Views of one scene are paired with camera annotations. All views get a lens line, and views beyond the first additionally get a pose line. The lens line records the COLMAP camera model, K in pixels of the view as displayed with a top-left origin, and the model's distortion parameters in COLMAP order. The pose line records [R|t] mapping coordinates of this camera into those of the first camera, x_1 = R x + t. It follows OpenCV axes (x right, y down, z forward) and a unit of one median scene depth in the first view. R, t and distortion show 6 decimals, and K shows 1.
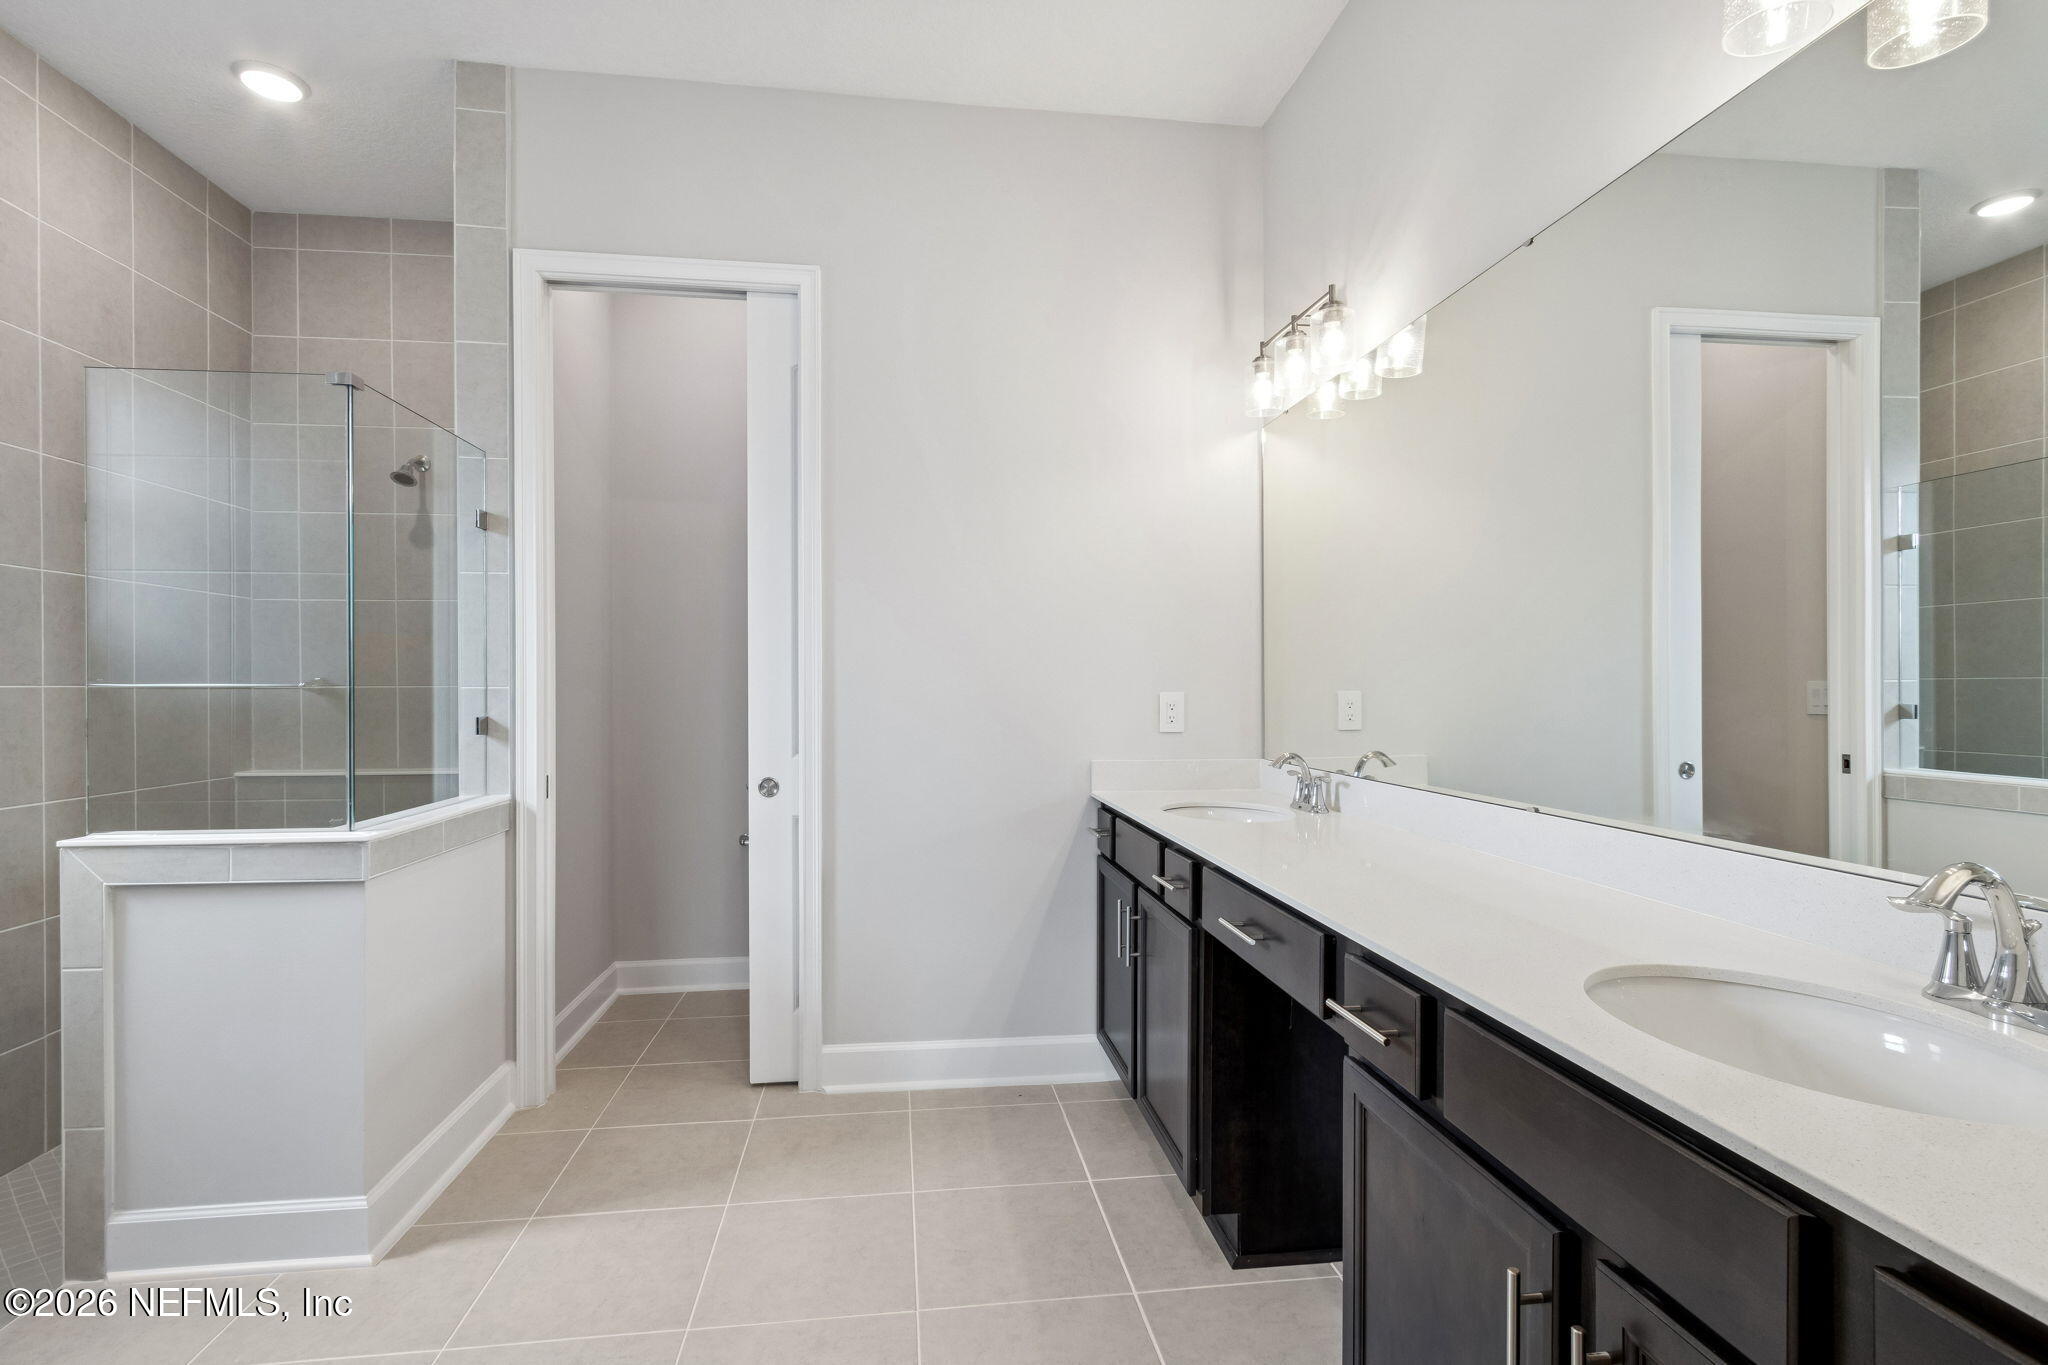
lens RADIAL K [[967.4, 0, 1014.4], [0, 967.4, 699.6], [0, 0, 1]] dist [-0.000150, -0.010861]
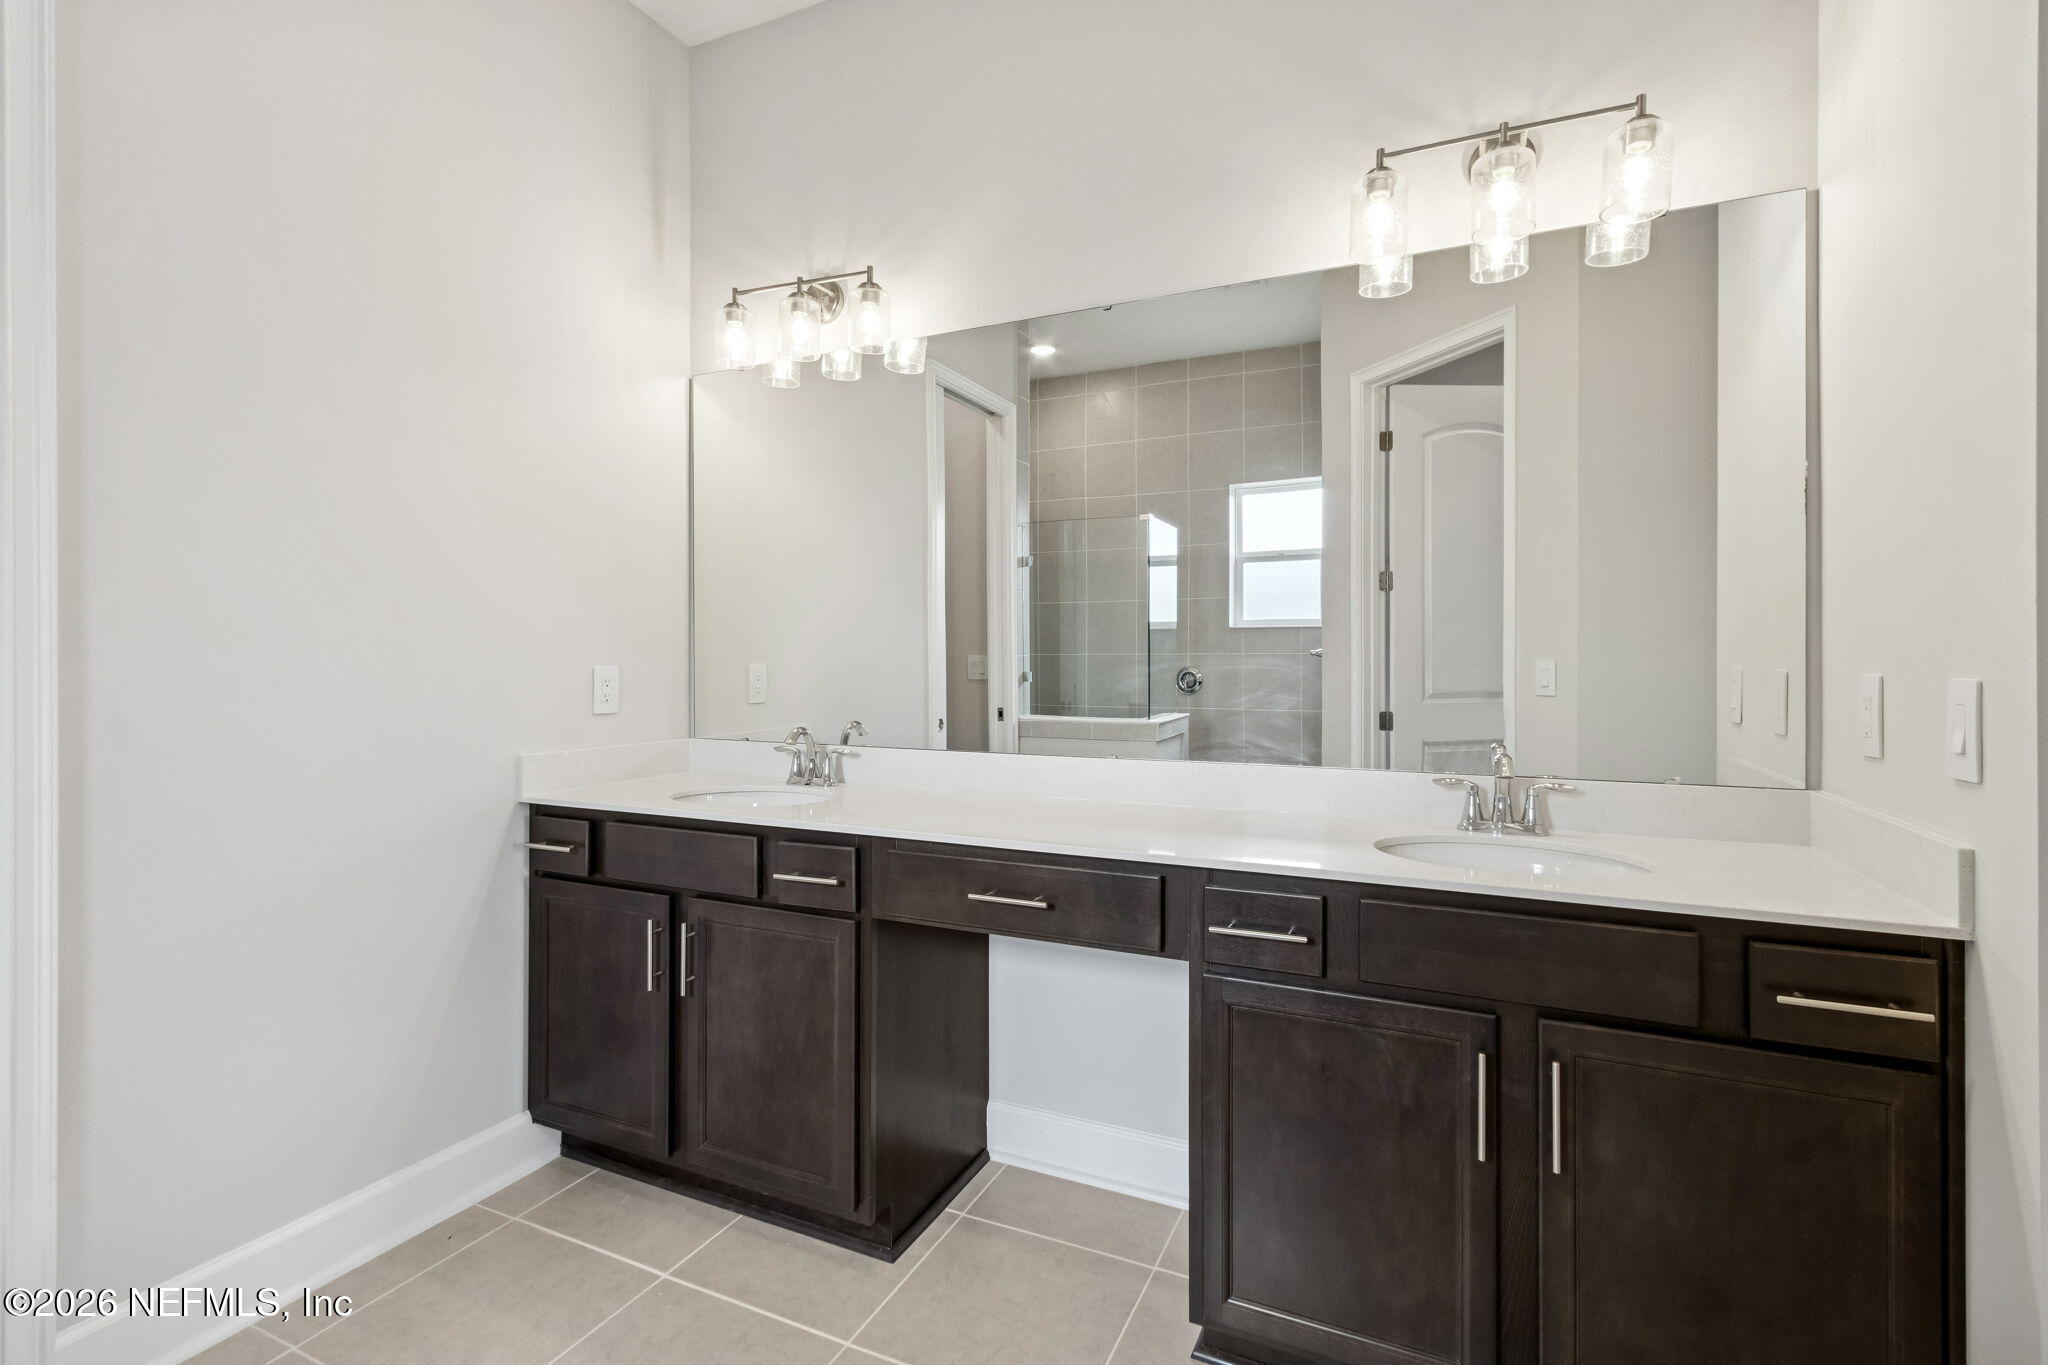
lens RADIAL K [[955.2, 0, 1009.5], [0, 955.2, 669.4], [0, 0, 1]] dist [0.001201, 0.000068]
pose [[0.524157, -0.007360, 0.851590, -0.359897], [0.007370, 0.999964, 0.004106, -0.005200], [-0.851590, 0.004124, 0.524193, 0.273994]]
